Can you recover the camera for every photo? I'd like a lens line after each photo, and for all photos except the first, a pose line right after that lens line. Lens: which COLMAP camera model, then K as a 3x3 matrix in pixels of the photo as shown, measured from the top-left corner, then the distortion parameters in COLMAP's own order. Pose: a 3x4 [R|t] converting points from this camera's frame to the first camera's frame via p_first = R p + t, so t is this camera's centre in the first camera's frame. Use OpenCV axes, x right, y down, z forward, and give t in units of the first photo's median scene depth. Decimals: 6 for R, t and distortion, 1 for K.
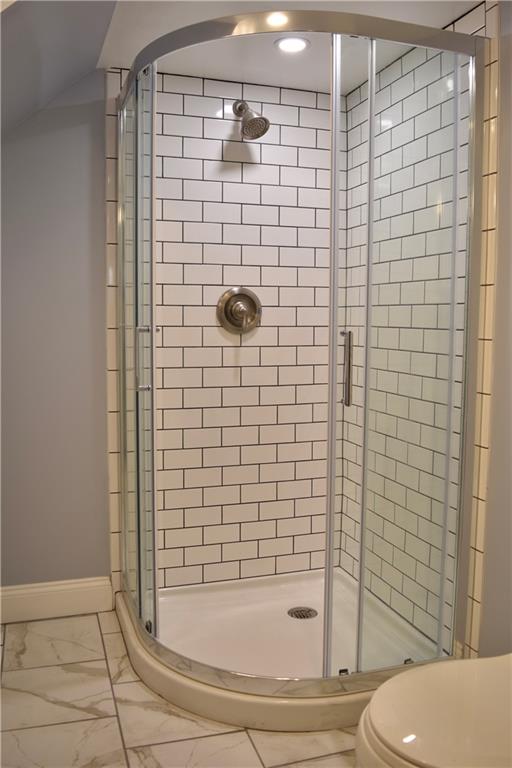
lens RADIAL K [[682.1, 0, 256.0], [0, 682.1, 384.0], [0, 0, 1]] dist [-0.080802, 0.012660]
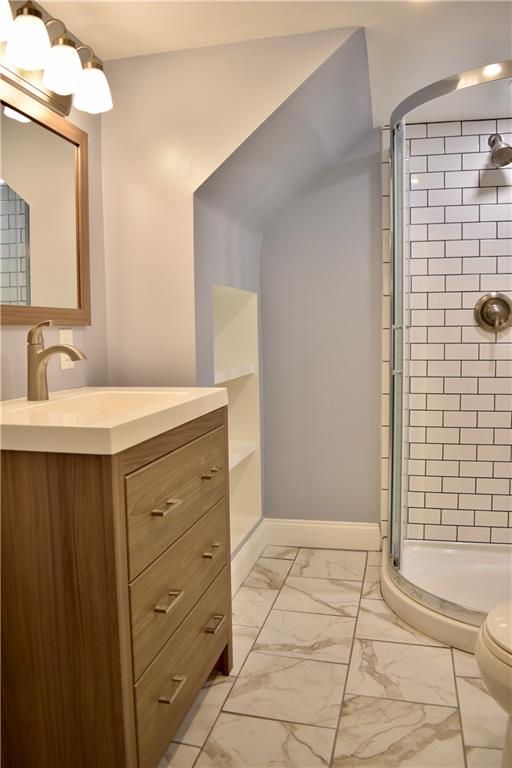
lens RADIAL K [[608.4, 0, 256.0], [0, 608.4, 384.0], [0, 0, 1]] dist [-0.075127, 0.001532]
pose [[0.854315, 0.027078, -0.519050, 0.176676], [-0.033360, 0.999440, -0.002770, 0.034520], [0.518684, 0.019682, 0.854740, -0.101730]]
